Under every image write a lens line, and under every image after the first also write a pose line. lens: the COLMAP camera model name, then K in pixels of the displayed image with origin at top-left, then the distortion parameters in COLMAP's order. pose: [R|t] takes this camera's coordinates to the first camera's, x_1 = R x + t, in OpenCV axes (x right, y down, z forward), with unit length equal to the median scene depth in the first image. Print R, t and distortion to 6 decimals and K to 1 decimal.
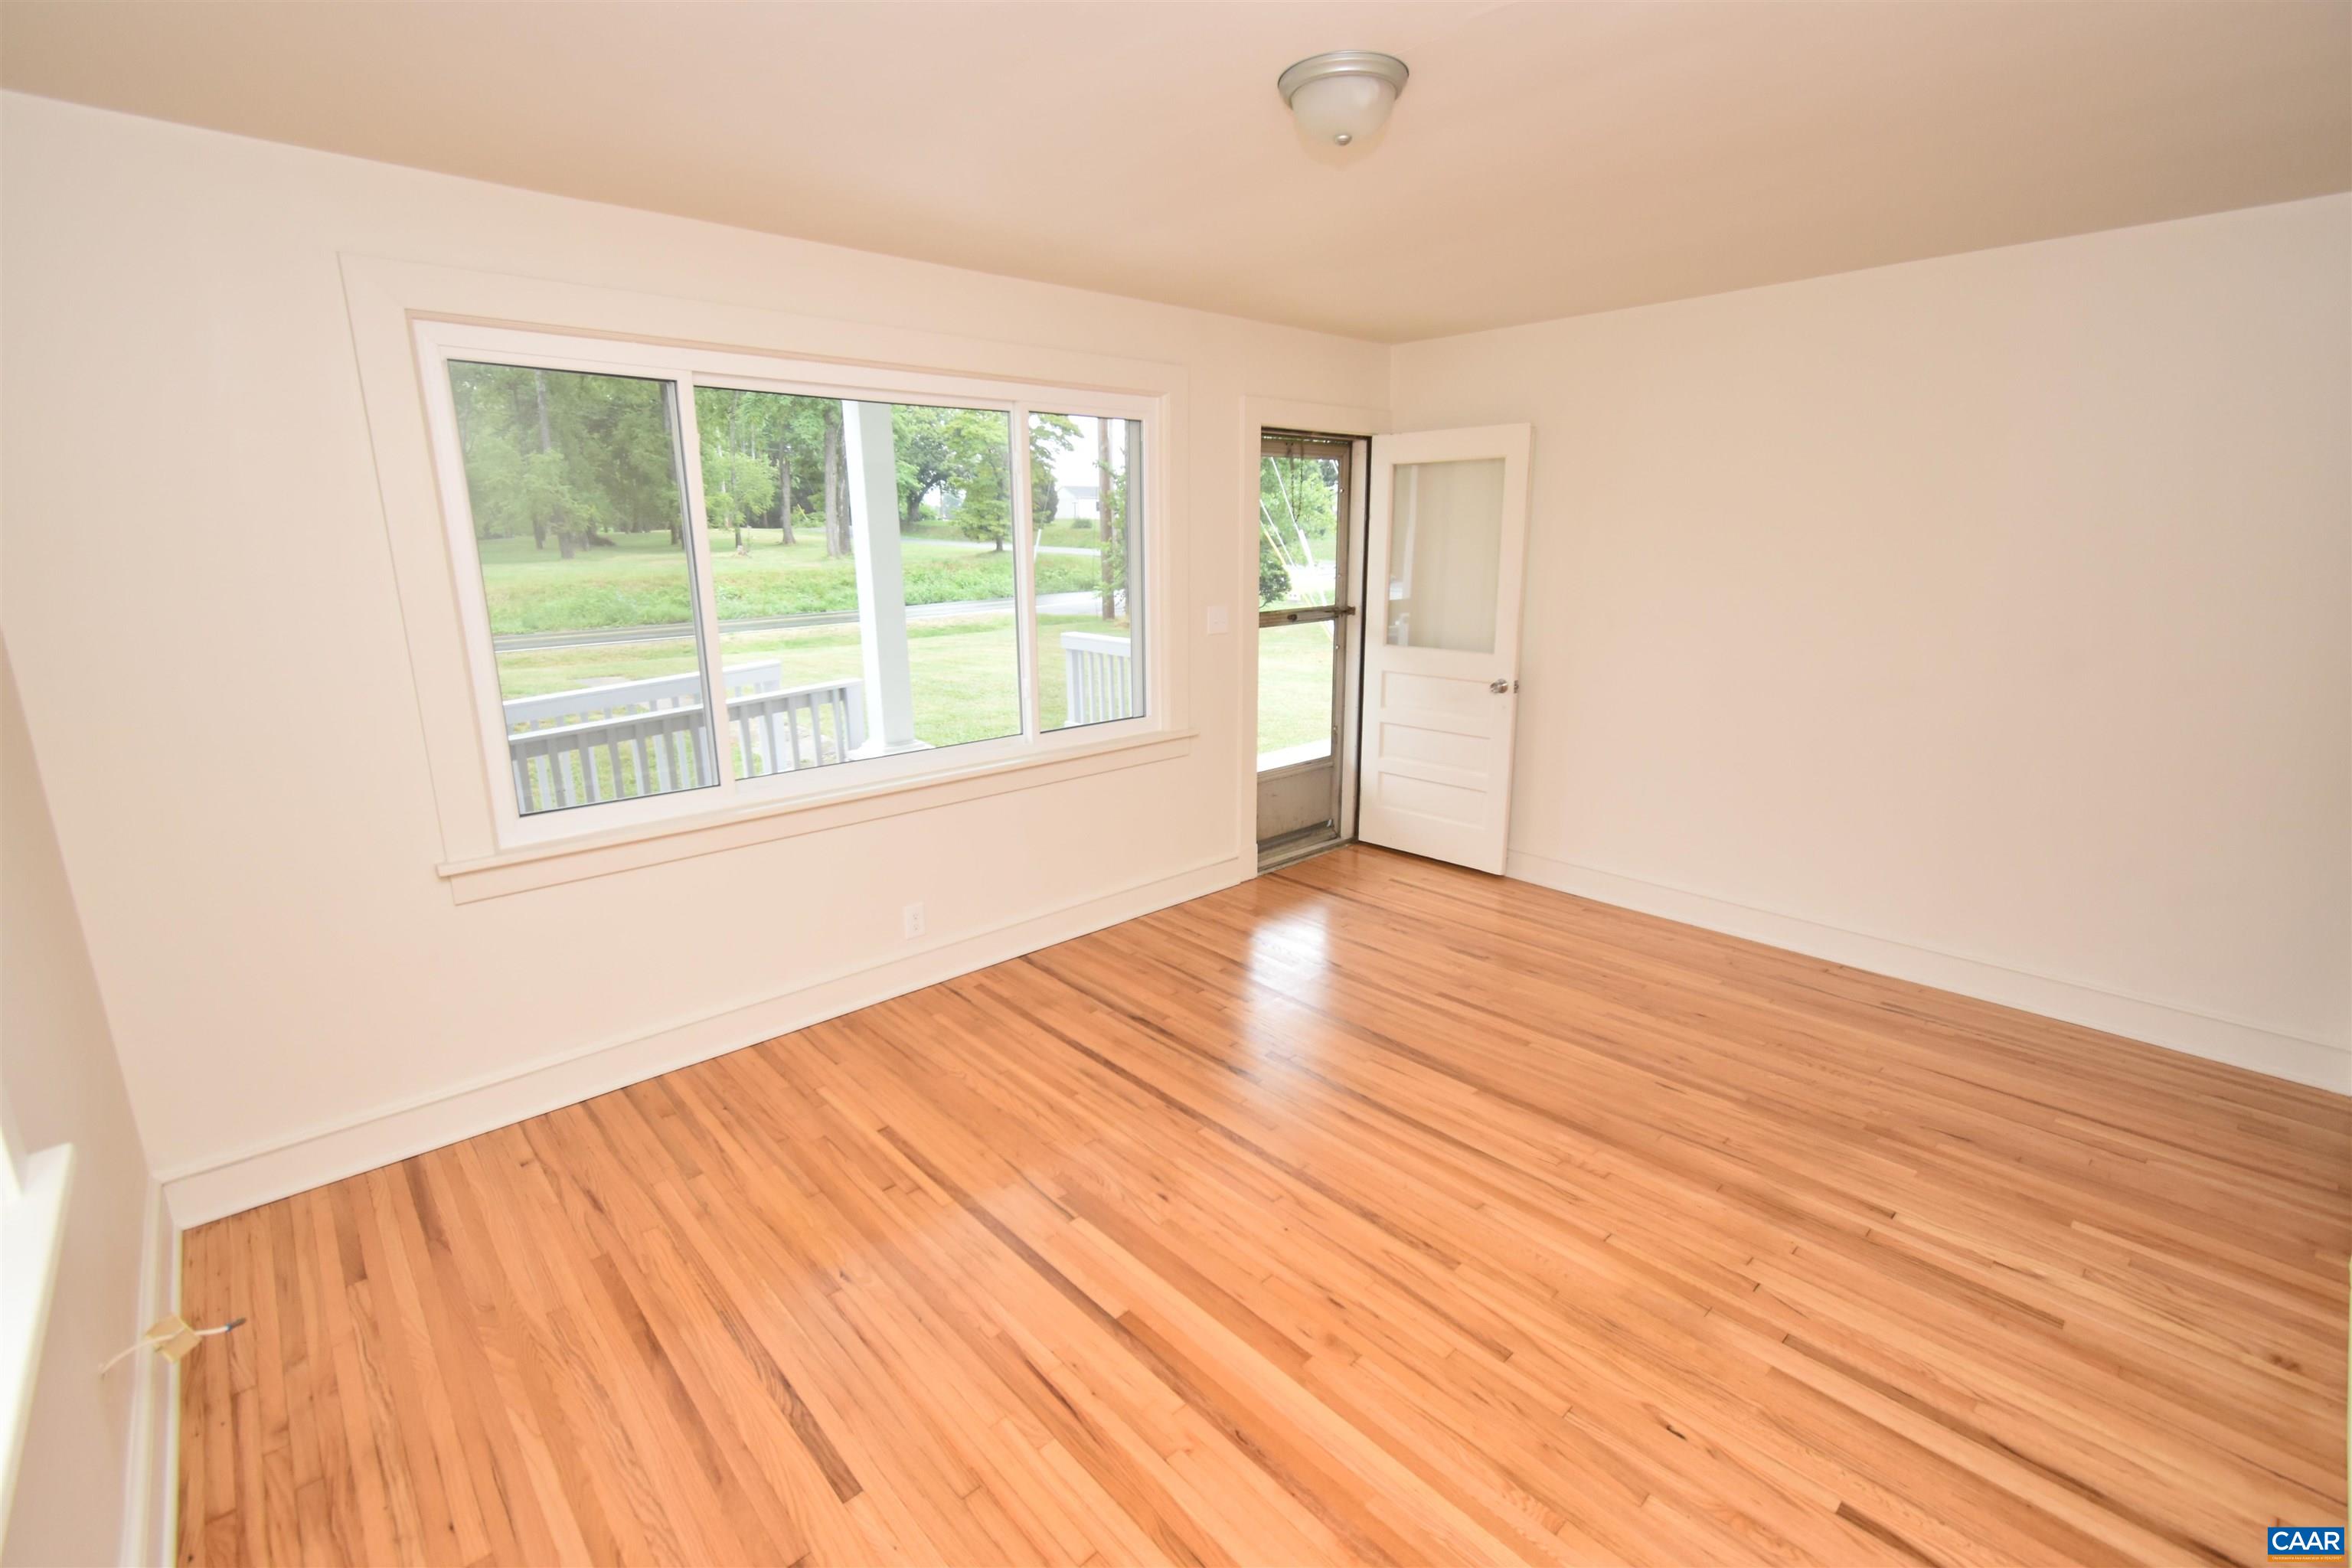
lens RADIAL K [[1027.9, 0, 1167.1], [0, 1027.9, 774.2], [0, 0, 1]] dist [0.005024, -0.001115]
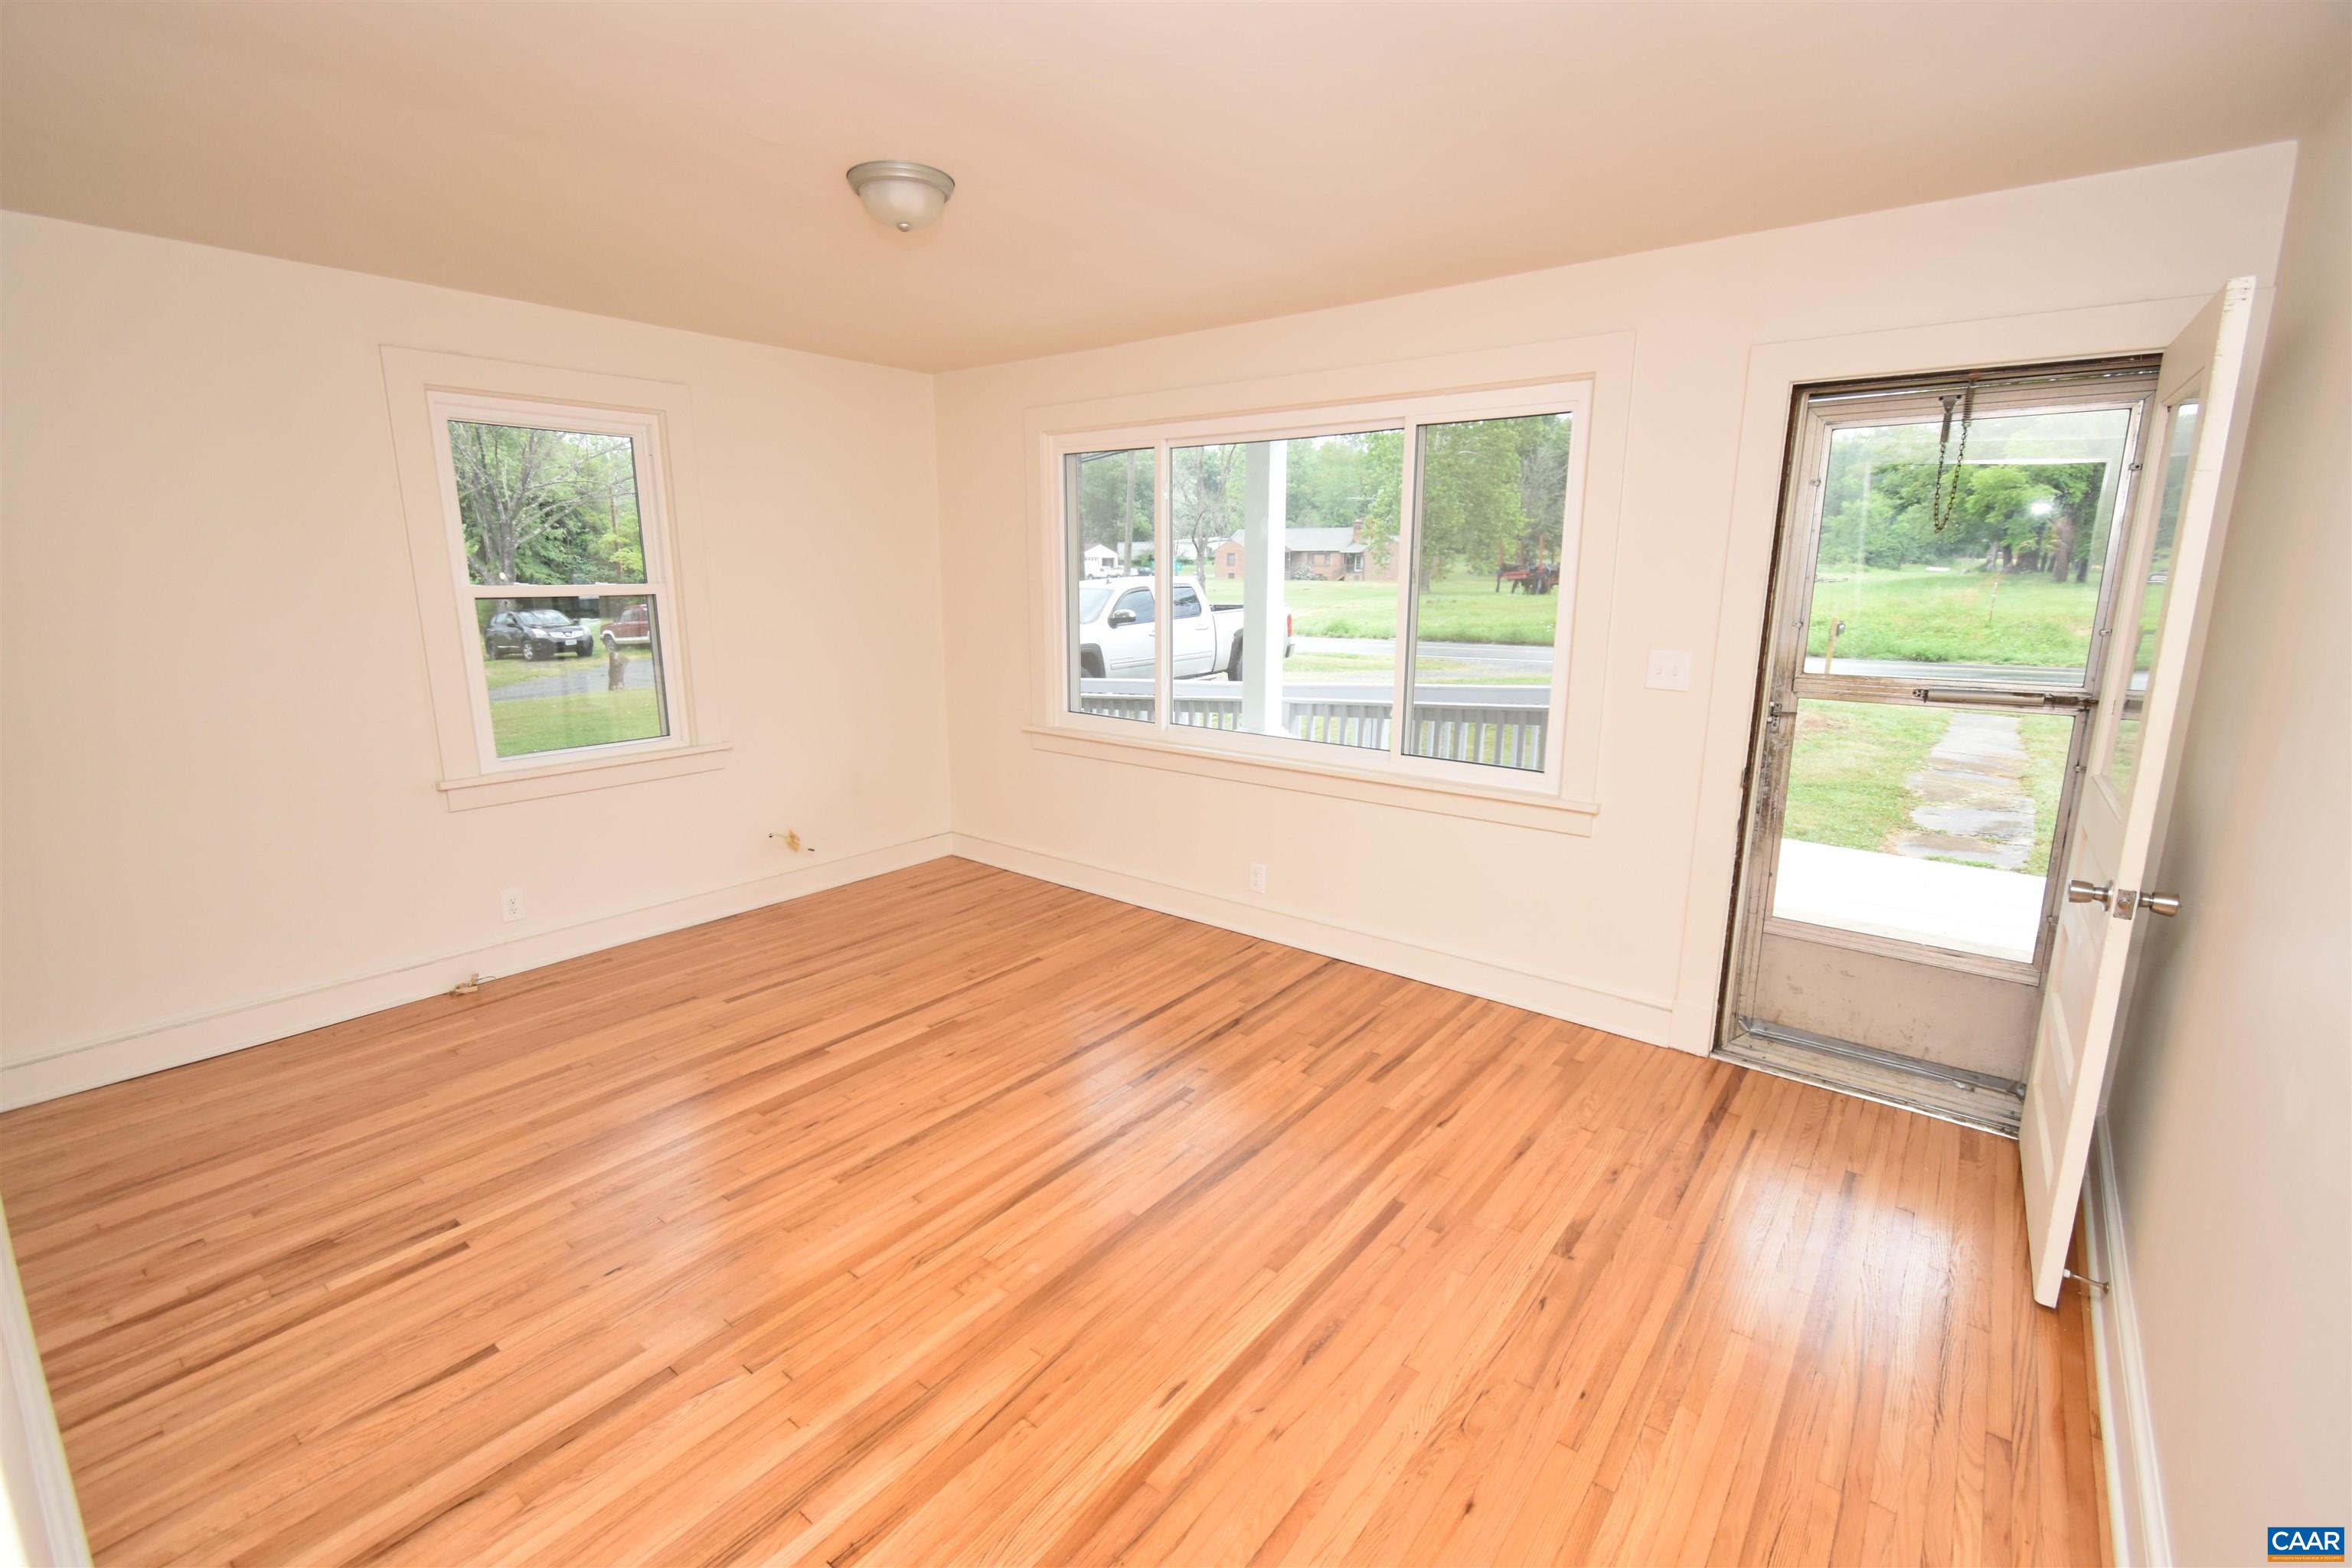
lens RADIAL K [[1027.9, 0, 1178.1], [0, 1027.9, 768.0], [0, 0, 1]] dist [0.005024, -0.001115]
pose [[0.166332, 0.202961, -0.964956, 1.189908], [-0.229741, 0.959634, 0.162240, -0.207344], [0.958933, 0.194704, 0.206247, 0.910386]]
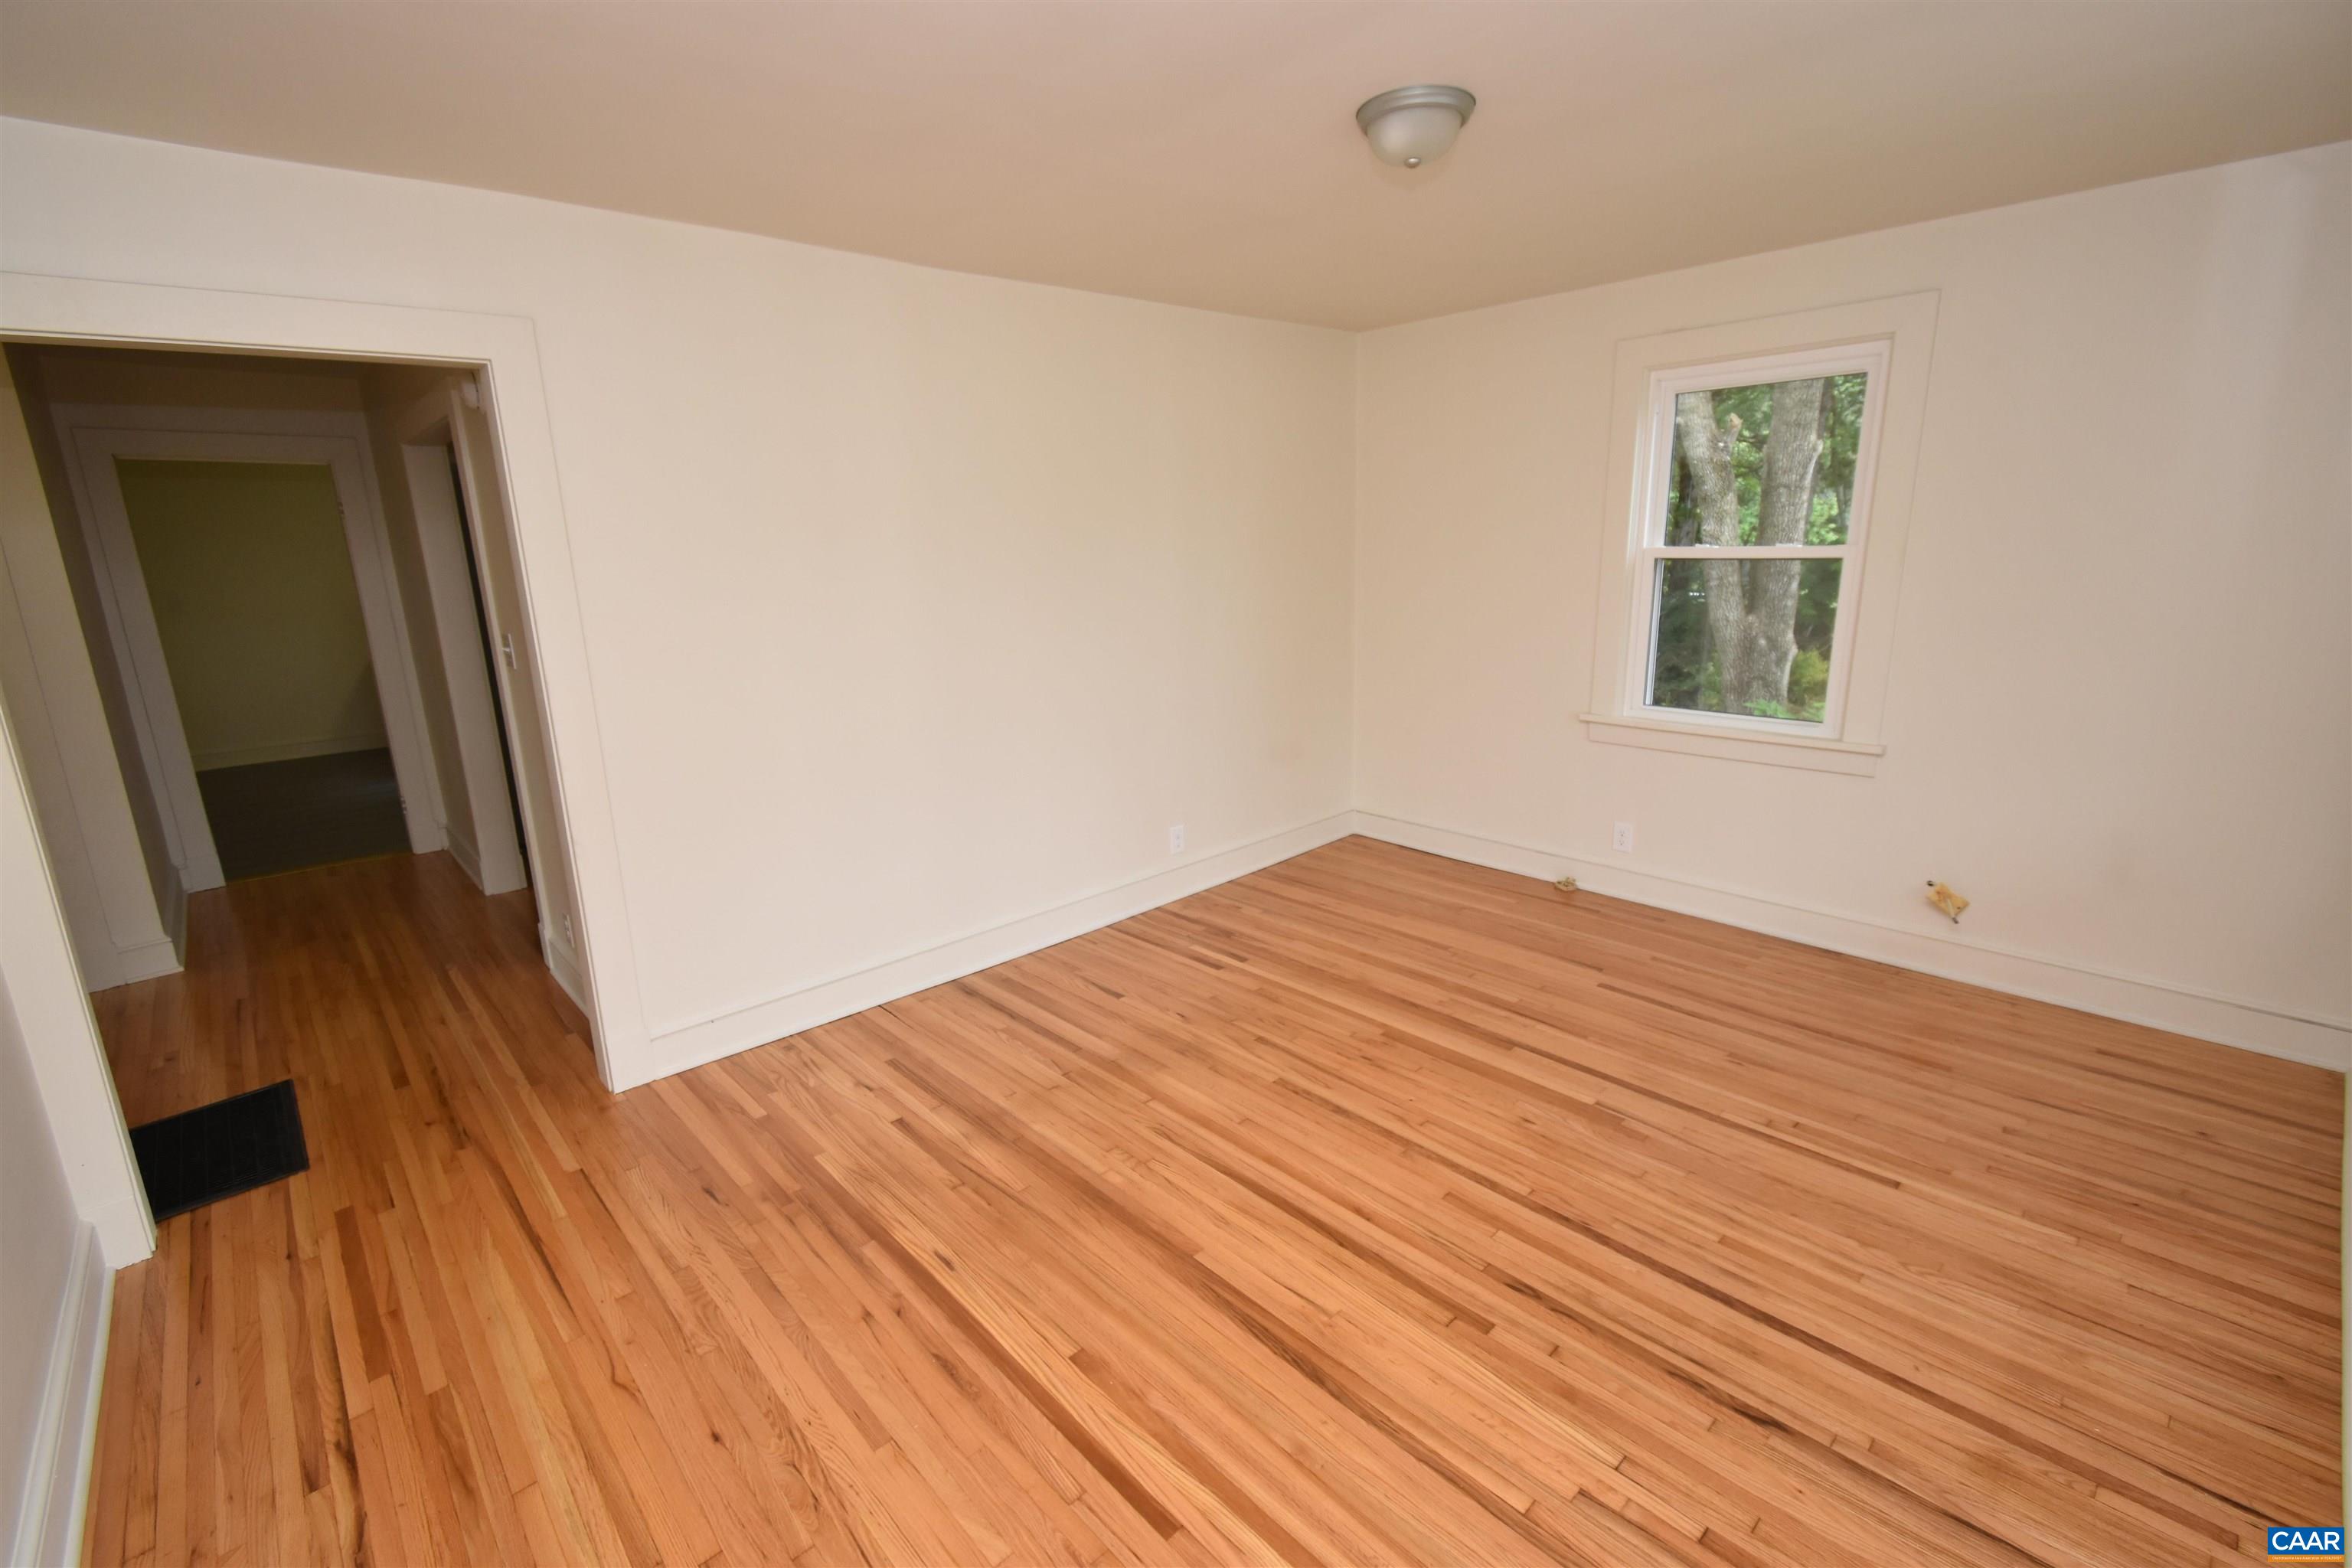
lens RADIAL K [[1027.9, 0, 1175.5], [0, 1027.9, 773.0], [0, 0, 1]] dist [0.005024, -0.001115]
pose [[-0.999235, 0.038999, -0.002880, 0.349914], [0.033641, 0.894830, 0.445138, -0.407337], [0.019937, 0.444701, -0.895457, 1.754770]]
